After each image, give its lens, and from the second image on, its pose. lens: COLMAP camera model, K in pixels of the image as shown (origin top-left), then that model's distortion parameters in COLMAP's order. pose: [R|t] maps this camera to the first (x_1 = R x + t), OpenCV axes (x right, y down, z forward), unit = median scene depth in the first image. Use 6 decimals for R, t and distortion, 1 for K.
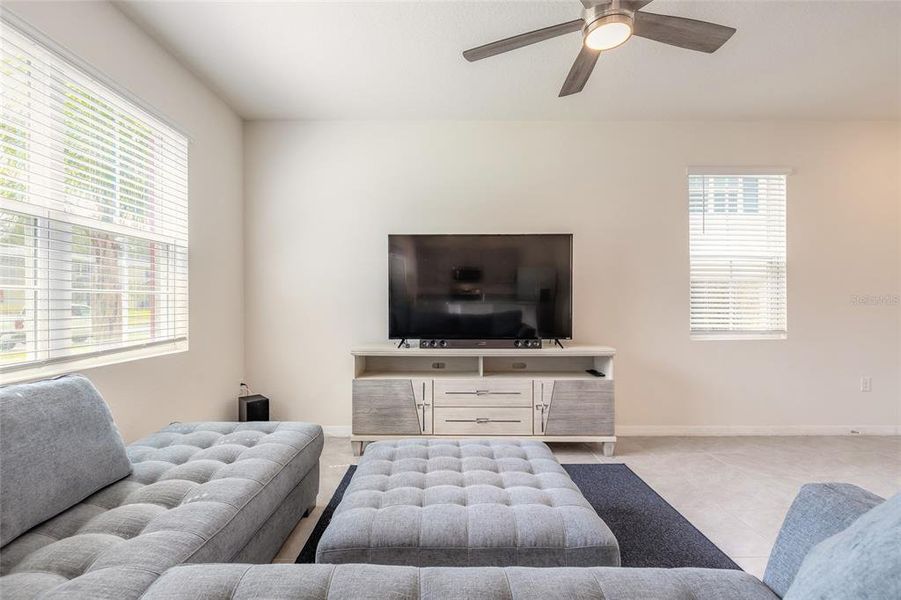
lens RADIAL K [[418.5, 0, 449.2], [0, 418.5, 308.1], [0, 0, 1]] dist [0.007308, -0.002165]
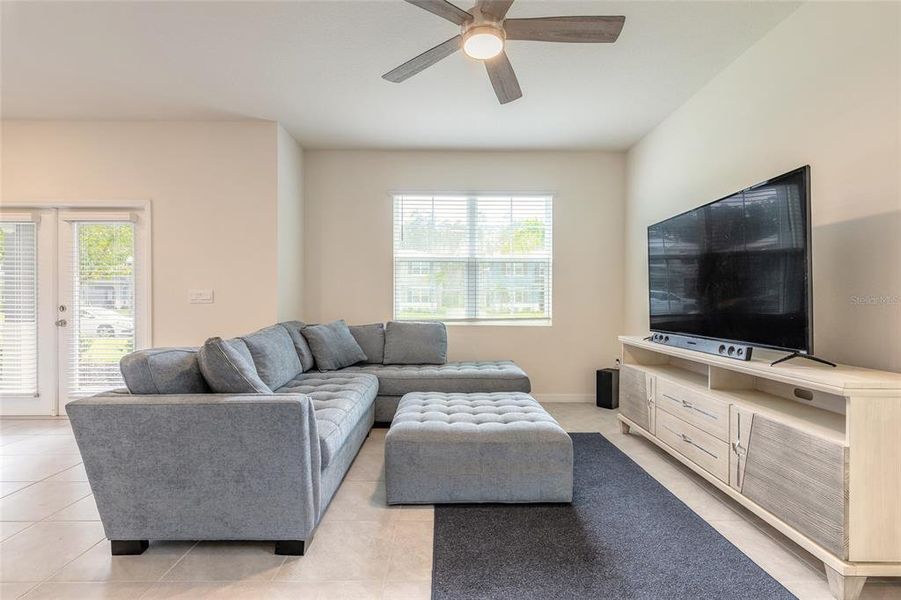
lens RADIAL K [[418.5, 0, 455.5], [0, 418.5, 301.8], [0, 0, 1]] dist [0.007308, -0.002165]
pose [[-0.003024, -0.001758, -0.999994, 0.882869], [-0.018215, 0.999833, -0.001703, 0.015348], [0.999830, 0.018210, -0.003055, 0.553179]]
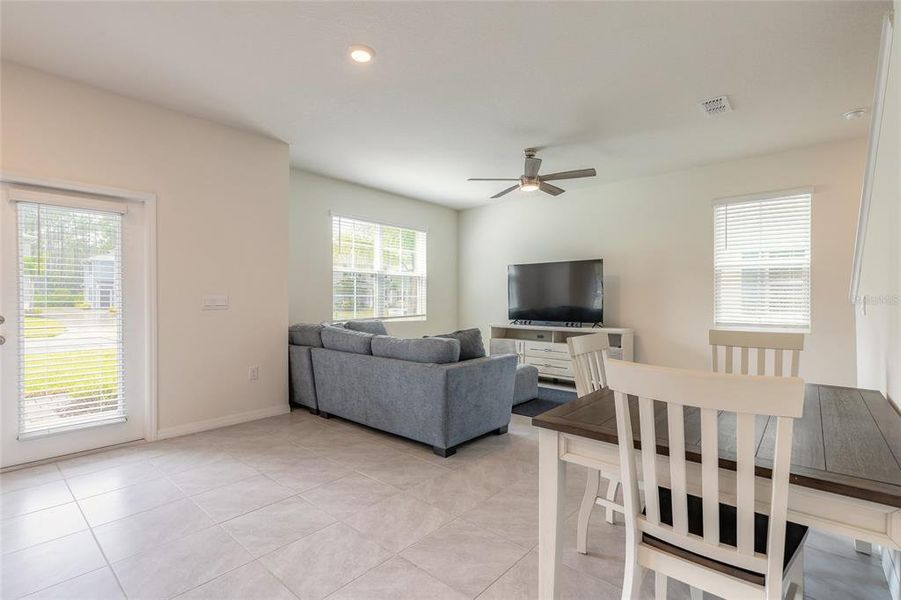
lens RADIAL K [[418.5, 0, 471.2], [0, 418.5, 297.7], [0, 0, 1]] dist [0.007308, -0.002165]
pose [[0.767773, -0.003486, -0.640712, 0.982651], [-0.011765, 0.999740, -0.019537, 0.013153], [0.640614, 0.022538, 0.767533, -0.609623]]
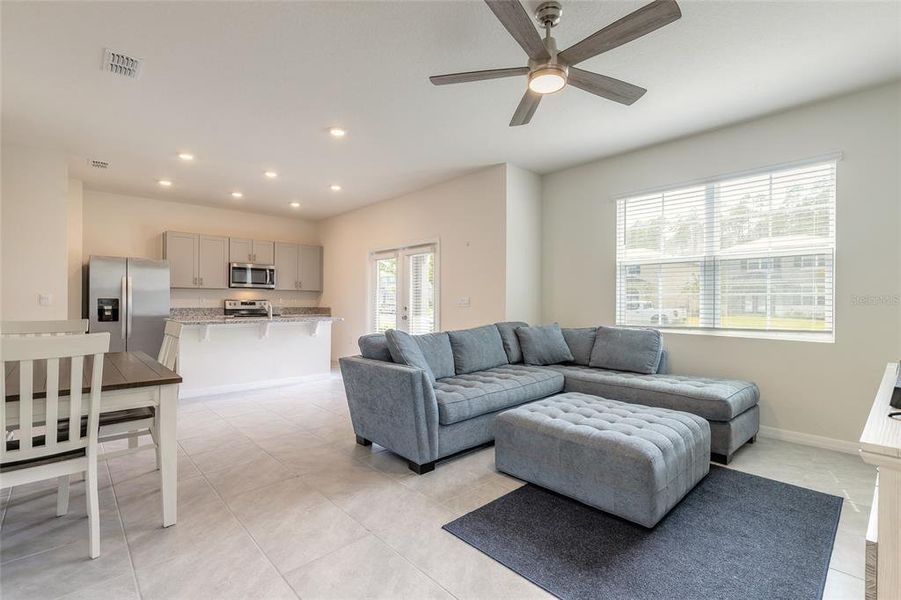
lens RADIAL K [[418.5, 0, 435.3], [0, 418.5, 302.6], [0, 0, 1]] dist [0.007308, -0.002165]
pose [[-0.757465, -0.003934, -0.652864, 0.857366], [-0.017177, 0.999756, 0.013905, -0.006815], [0.652650, 0.021747, -0.757347, 1.020049]]
